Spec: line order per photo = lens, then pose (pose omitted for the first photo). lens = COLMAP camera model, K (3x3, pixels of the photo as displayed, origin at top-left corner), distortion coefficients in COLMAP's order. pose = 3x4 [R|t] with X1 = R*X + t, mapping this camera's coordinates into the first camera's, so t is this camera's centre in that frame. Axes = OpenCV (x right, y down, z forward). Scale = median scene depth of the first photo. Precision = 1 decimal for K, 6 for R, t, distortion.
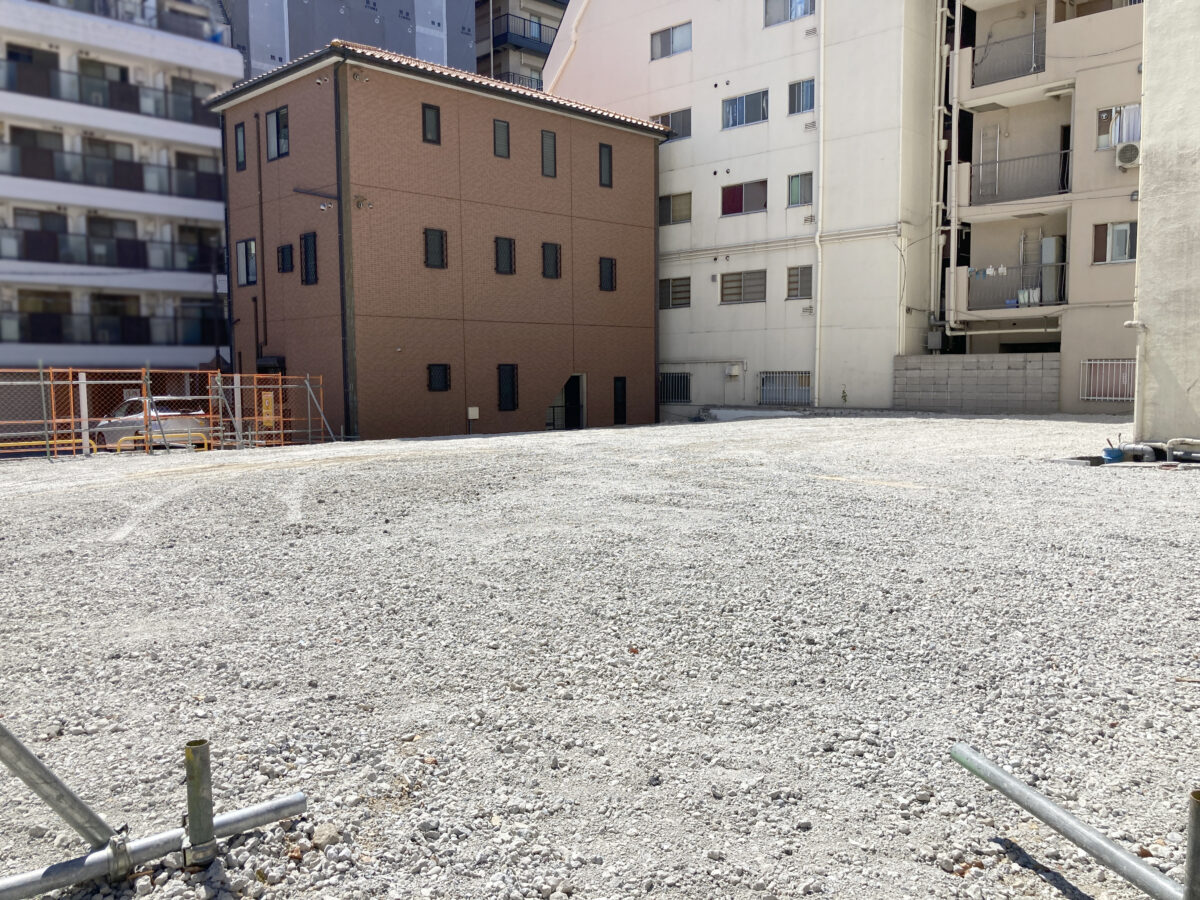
lens RADIAL K [[956.4, 0, 618.0], [0, 956.4, 452.1], [0, 0, 1]] dist [0.008907, 0.004257]
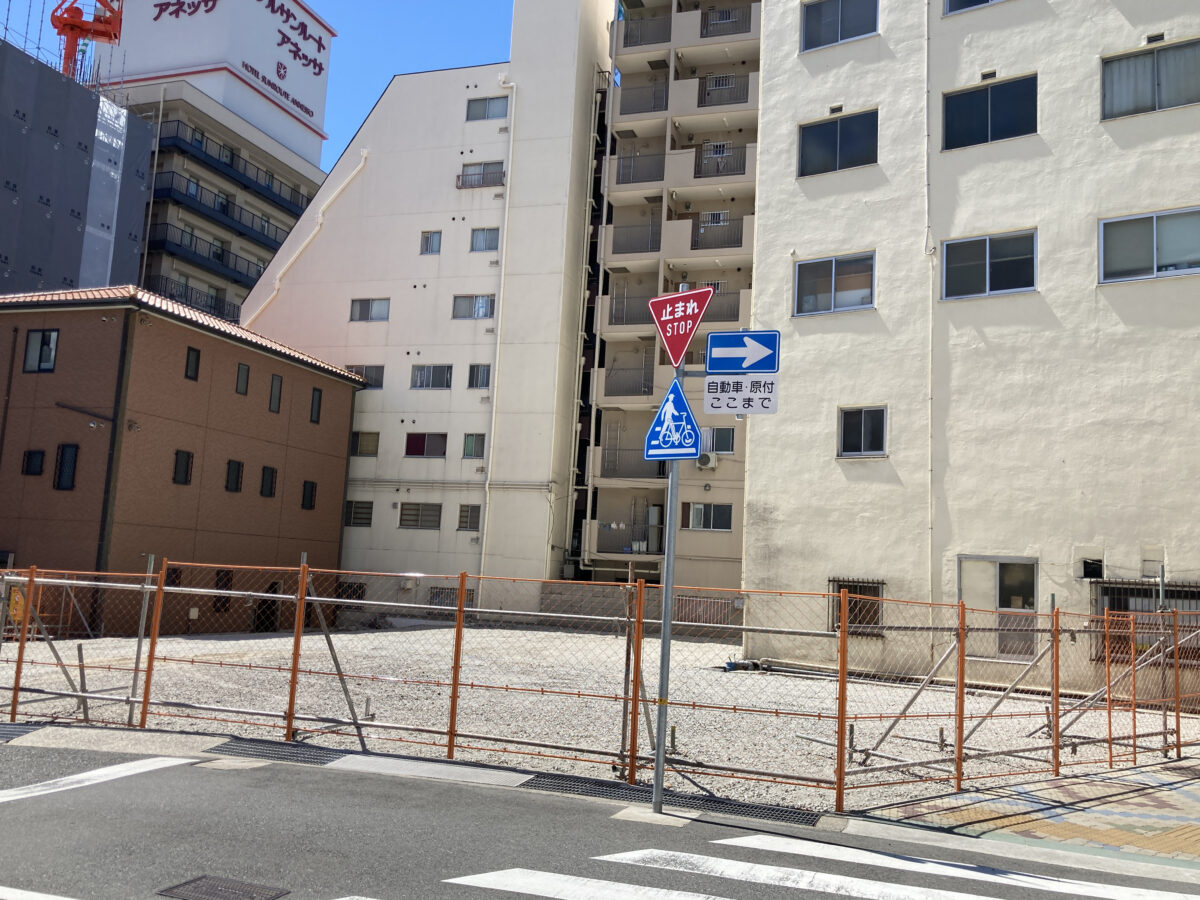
lens RADIAL K [[1047.7, 0, 582.1], [0, 1047.7, 445.1], [0, 0, 1]] dist [0.009301, -0.000132]
pose [[0.901019, 0.109145, 0.419823, -0.266685], [-0.027256, 0.980160, -0.196325, -0.004136], [-0.432922, 0.165450, 0.886118, -0.301516]]
